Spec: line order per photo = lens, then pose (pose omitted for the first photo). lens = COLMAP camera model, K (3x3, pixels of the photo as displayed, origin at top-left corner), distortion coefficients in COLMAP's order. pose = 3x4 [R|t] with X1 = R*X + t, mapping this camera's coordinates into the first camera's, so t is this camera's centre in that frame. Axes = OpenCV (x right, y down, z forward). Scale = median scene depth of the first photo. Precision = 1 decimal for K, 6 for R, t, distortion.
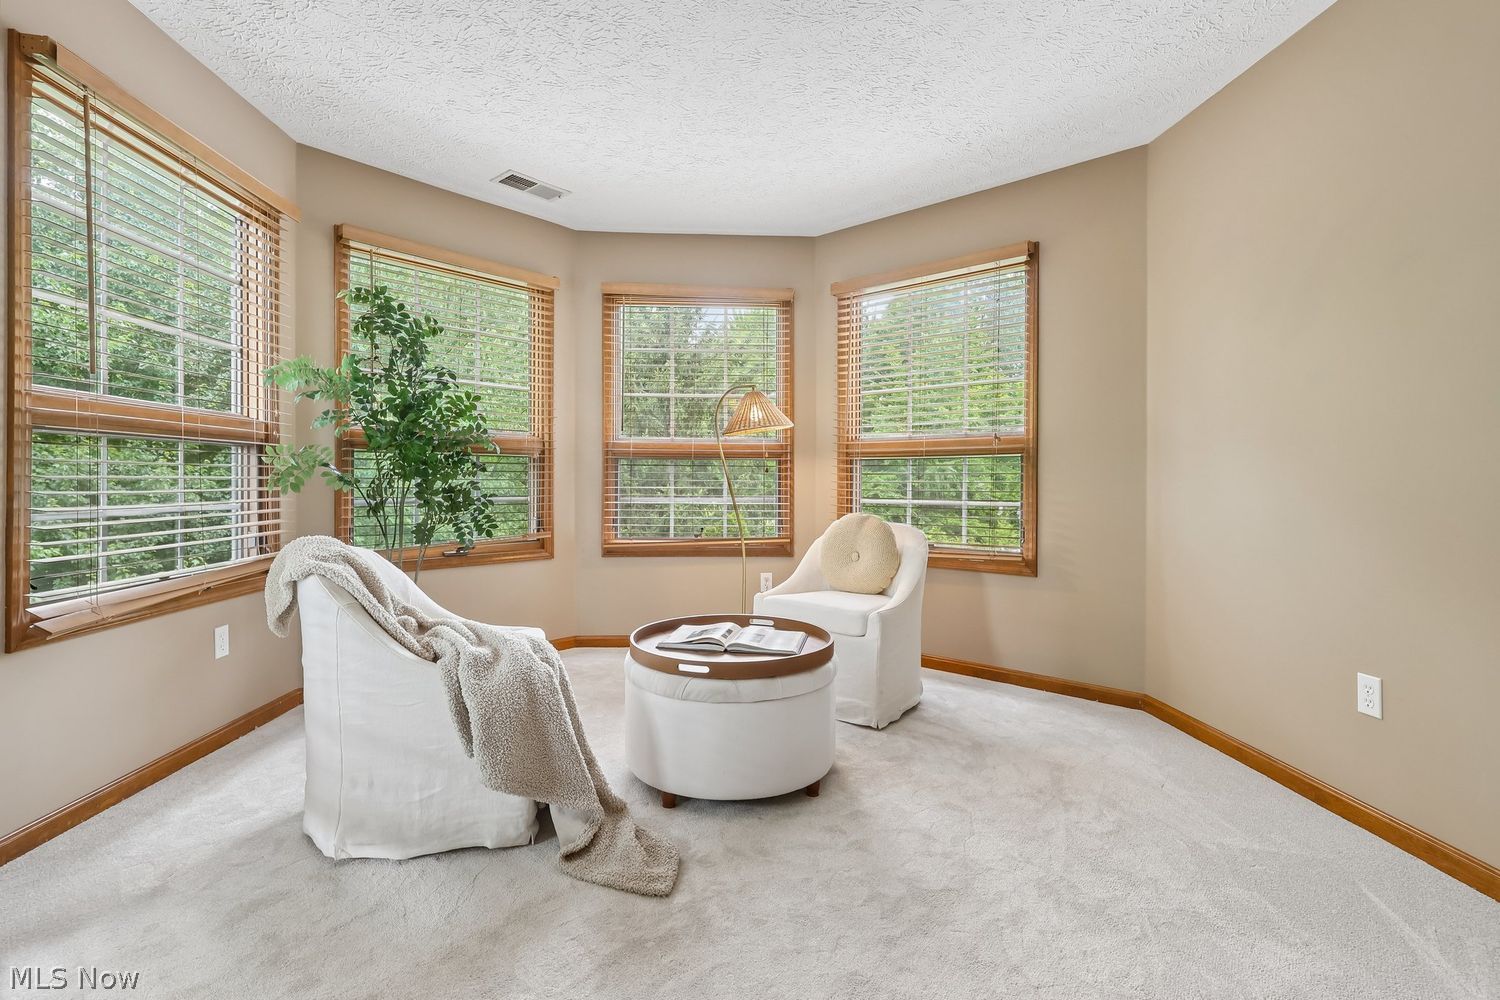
lens RADIAL K [[699.2, 0, 752.1], [0, 699.2, 491.0], [0, 0, 1]] dist [-0.002692, -0.000148]
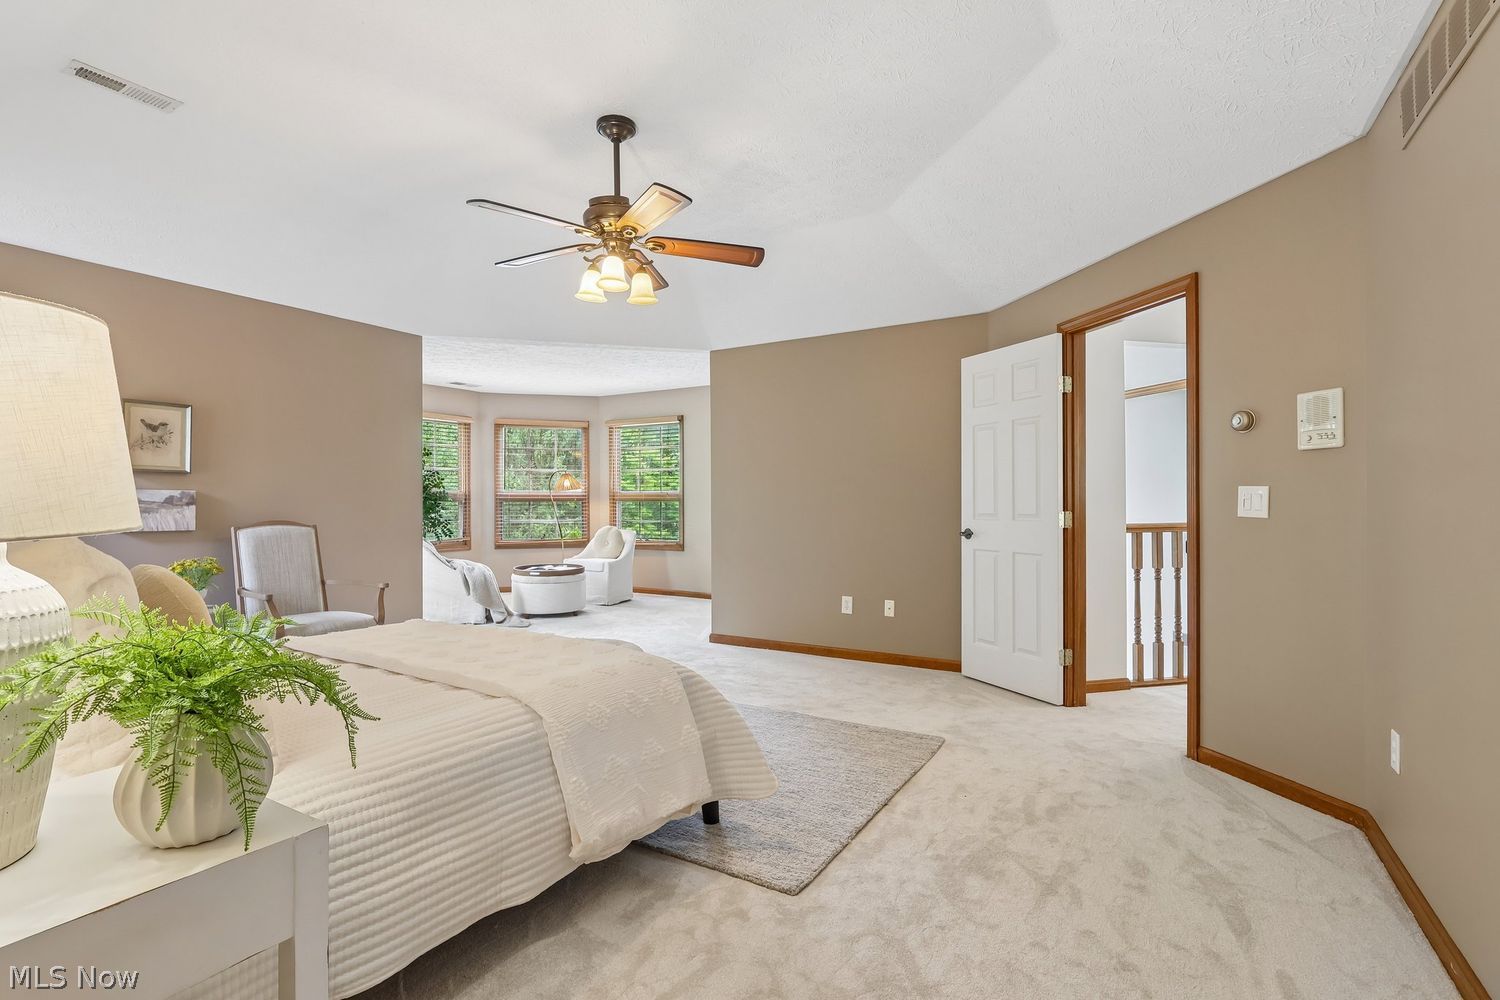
lens RADIAL K [[699.2, 0, 738.5], [0, 699.2, 507.9], [0, 0, 1]] dist [-0.002692, -0.000148]
pose [[0.985622, -0.006651, 0.168837, 0.185213], [0.007465, 0.999963, -0.004185, -0.017759], [-0.168803, 0.005385, 0.985635, -1.448089]]
